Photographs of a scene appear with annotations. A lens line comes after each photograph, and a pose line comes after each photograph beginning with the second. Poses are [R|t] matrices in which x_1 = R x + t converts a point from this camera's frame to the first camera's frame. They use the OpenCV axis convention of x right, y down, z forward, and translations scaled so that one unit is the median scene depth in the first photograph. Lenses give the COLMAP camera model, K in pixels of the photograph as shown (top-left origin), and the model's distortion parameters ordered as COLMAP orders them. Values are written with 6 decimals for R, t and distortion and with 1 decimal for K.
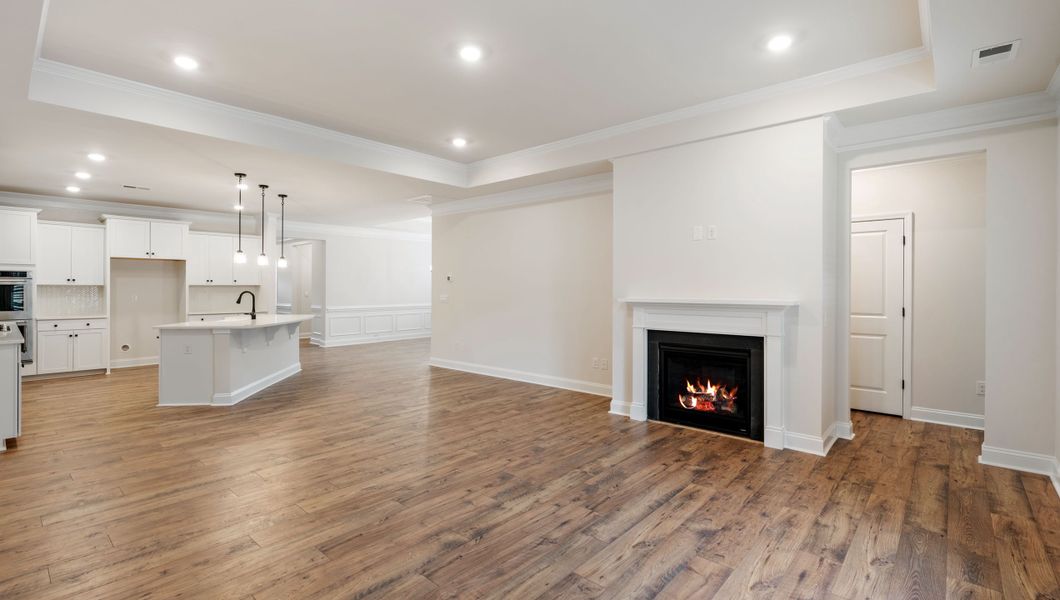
lens RADIAL K [[476.1, 0, 528.5], [0, 476.1, 297.9], [0, 0, 1]] dist [-0.011500, 0.001060]
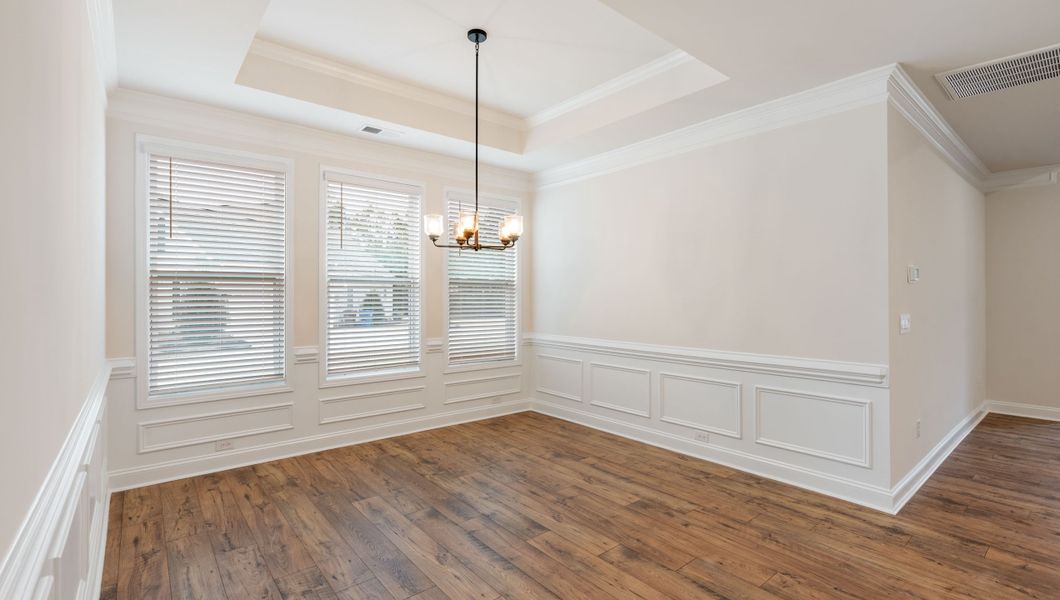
lens RADIAL K [[476.1, 0, 528.5], [0, 476.1, 297.9], [0, 0, 1]] dist [-0.011500, 0.001060]
pose [[0.152582, -0.004862, 0.988279, -0.794138], [0.017803, 0.999839, 0.002171, -0.010075], [-0.988130, 0.017263, 0.152644, 0.591387]]
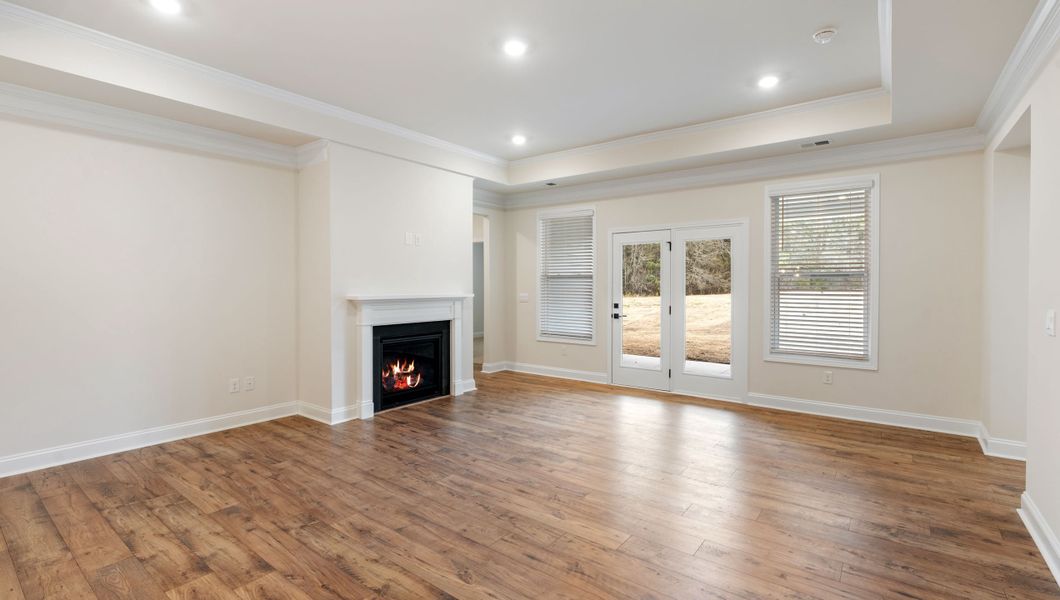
lens RADIAL K [[476.1, 0, 528.5], [0, 476.1, 297.9], [0, 0, 1]] dist [-0.011500, 0.001060]
pose [[-0.072679, -0.027093, 0.996987, -1.008536], [0.021550, 0.999355, 0.028729, -0.020520], [-0.997123, 0.023573, -0.072048, 0.941724]]
